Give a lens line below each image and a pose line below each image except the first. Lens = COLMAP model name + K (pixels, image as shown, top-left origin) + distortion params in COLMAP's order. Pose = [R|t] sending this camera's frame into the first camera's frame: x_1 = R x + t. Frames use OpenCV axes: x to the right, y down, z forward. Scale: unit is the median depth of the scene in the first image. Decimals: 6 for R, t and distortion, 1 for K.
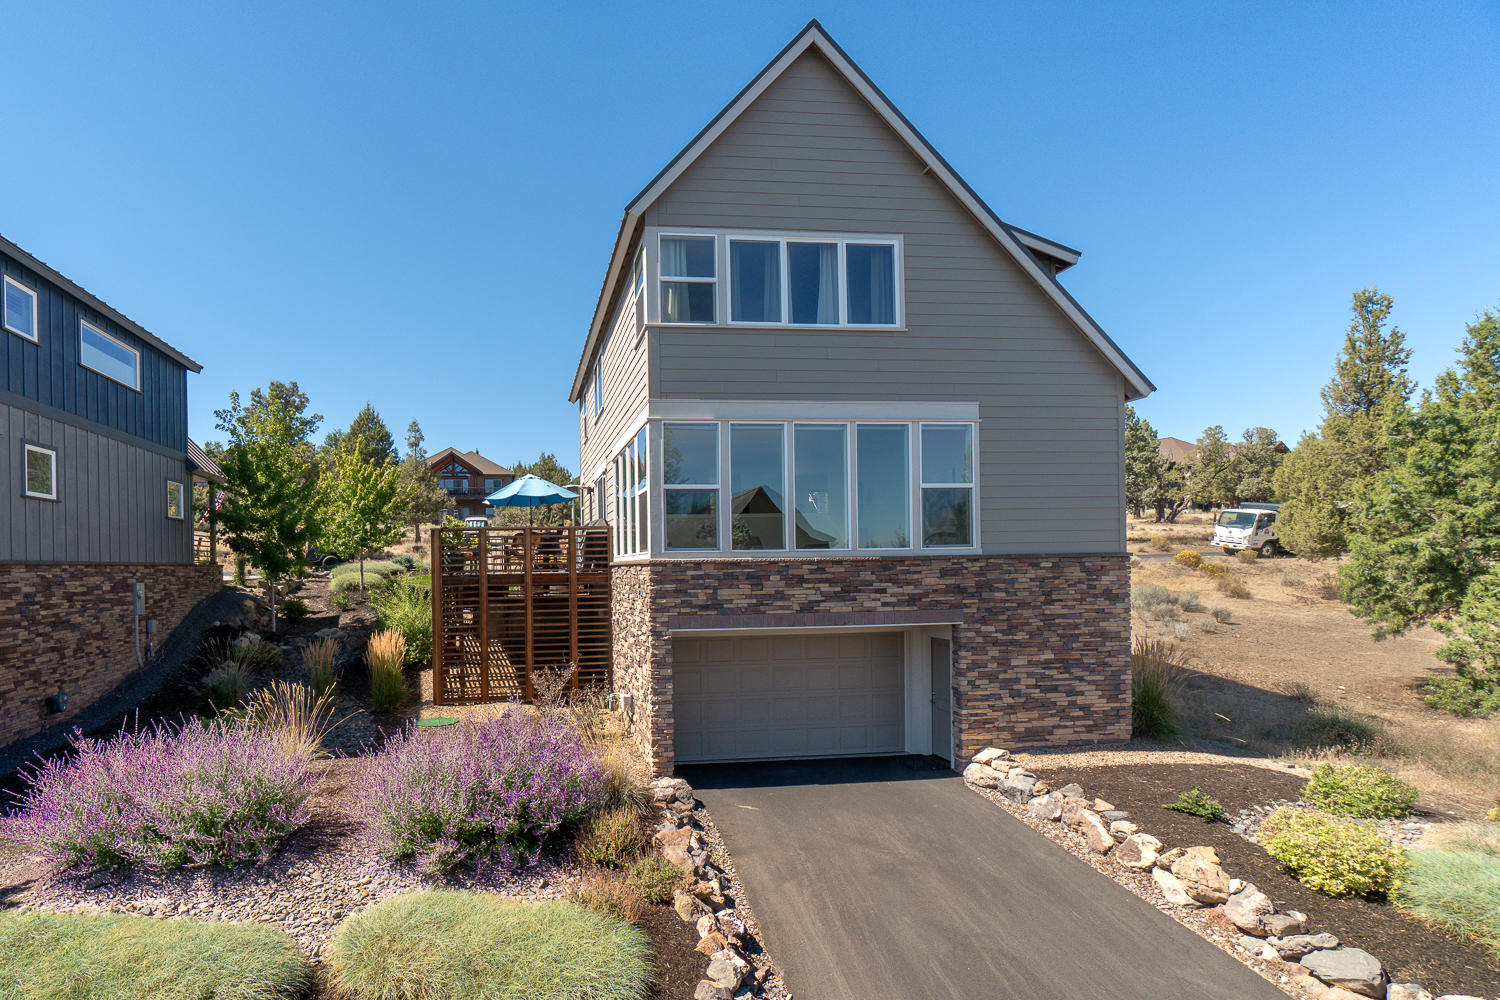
lens RADIAL K [[790.2, 0, 611.2], [0, 790.2, 555.8], [0, 0, 1]] dist [-0.003512, 0.000869]
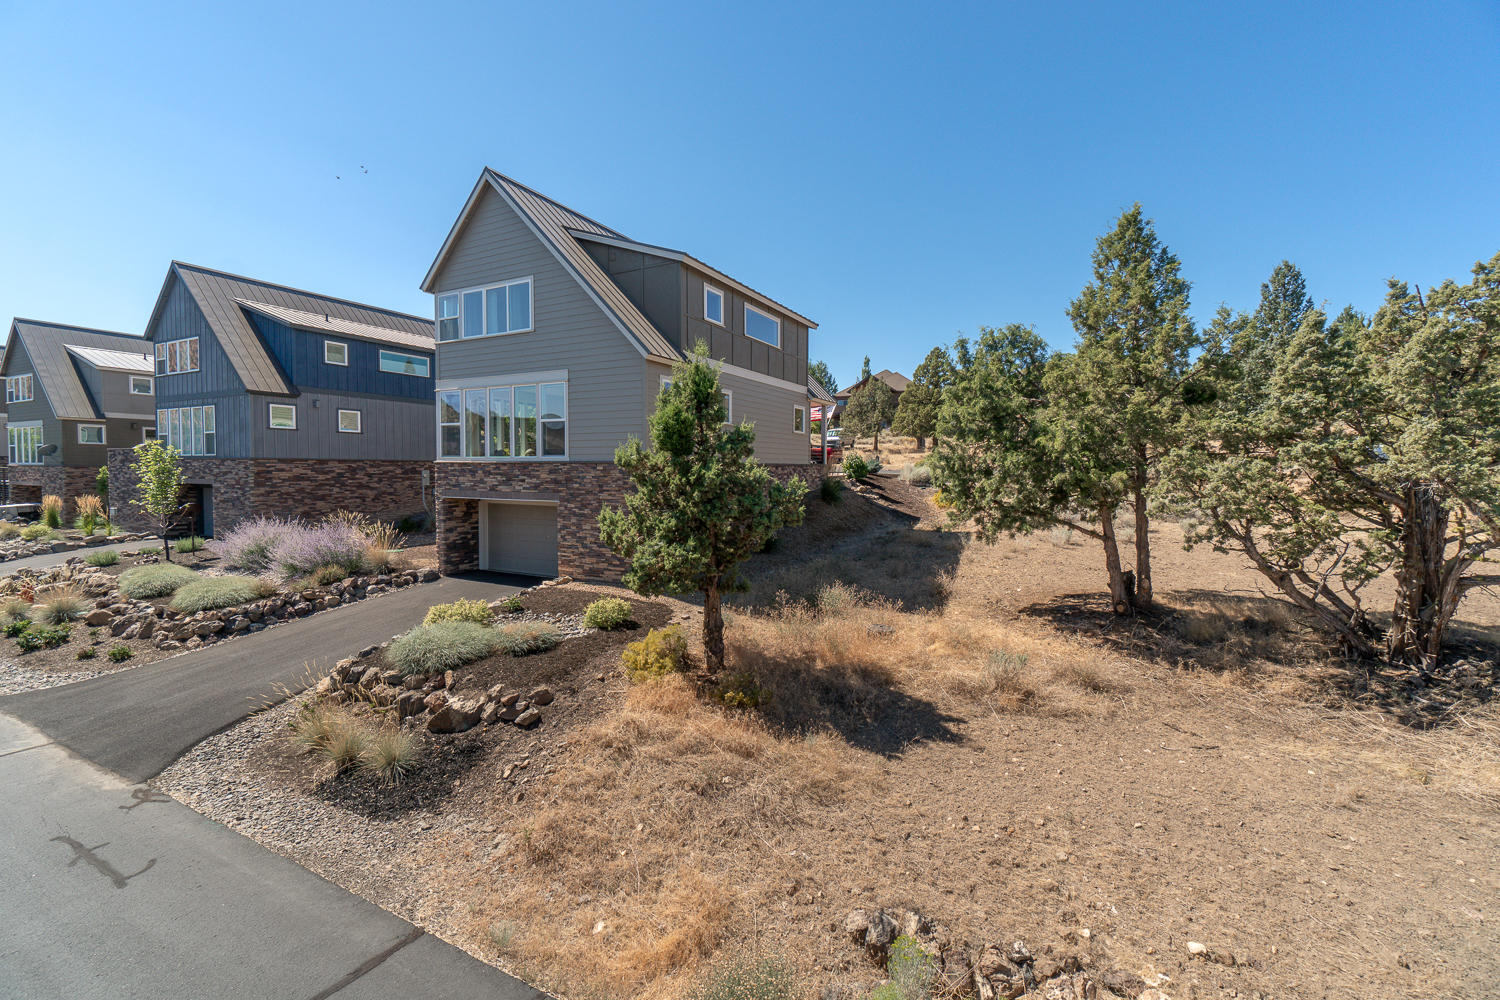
lens RADIAL K [[658.6, 0, 743.9], [0, 658.6, 487.6], [0, 0, 1]] dist [-0.001927, -0.000088]
pose [[0.820532, 0.035981, -0.570466, 1.592758], [-0.014553, 0.999008, 0.042079, -0.009570], [0.571415, -0.026225, 0.820242, 0.070204]]
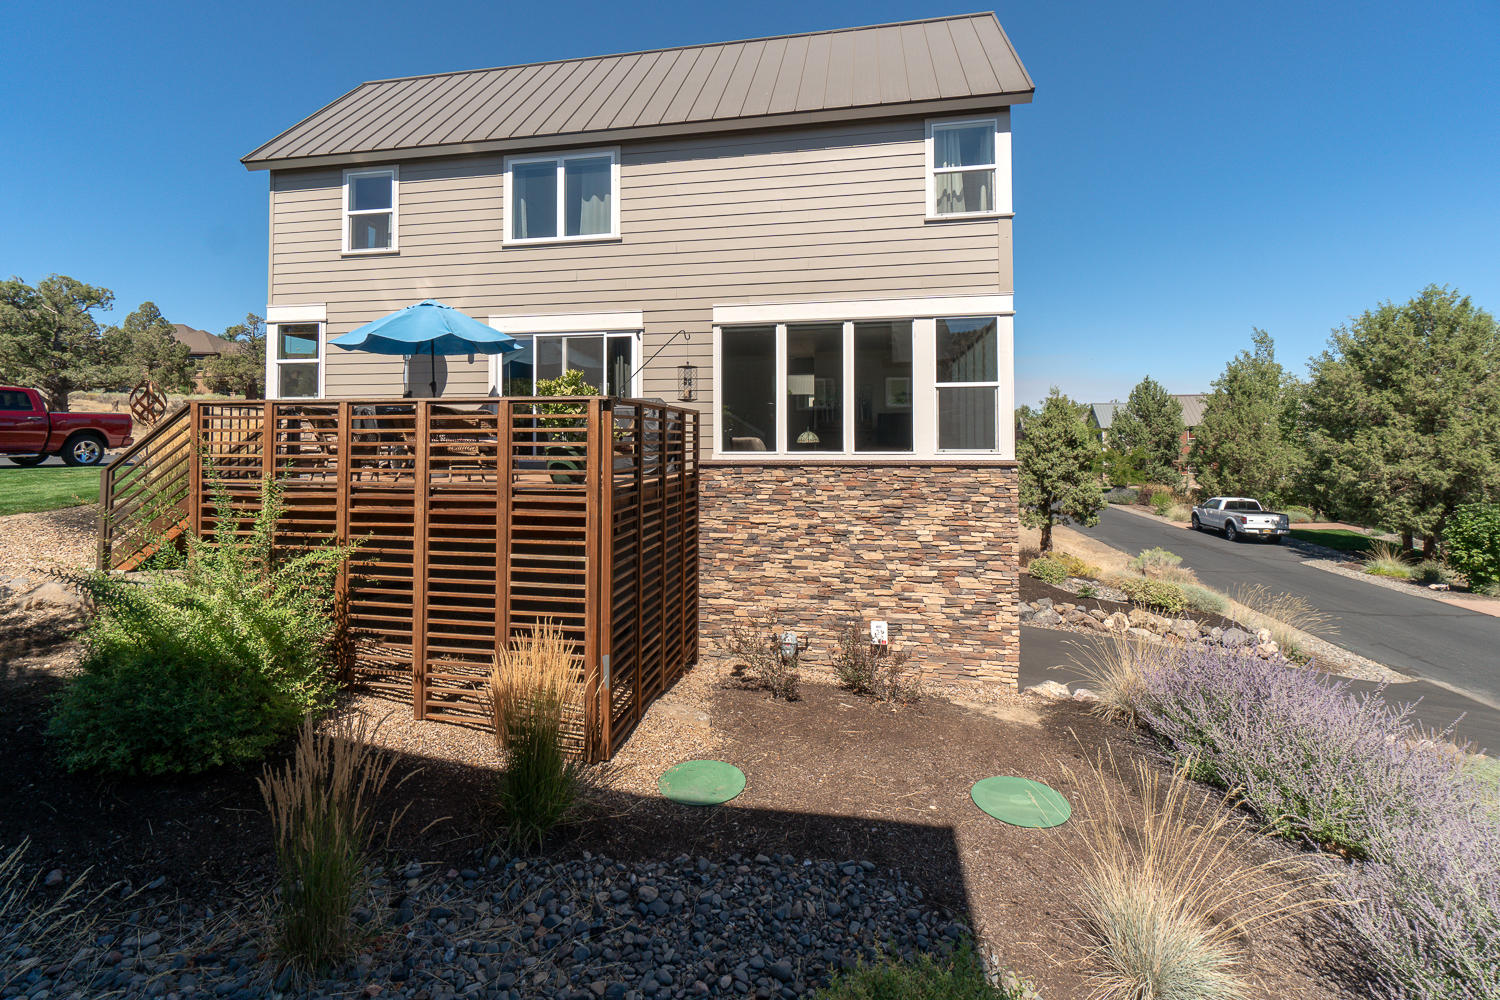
lens RADIAL K [[641.1, 0, 763.7], [0, 641.1, 430.0], [0, 0, 1]] dist [-0.000111, 0.000040]
pose [[0.282086, 0.038352, 0.958622, -0.743565], [-0.006807, 0.999256, -0.037975, -0.001055], [-0.959365, 0.004187, 0.282137, 1.035856]]
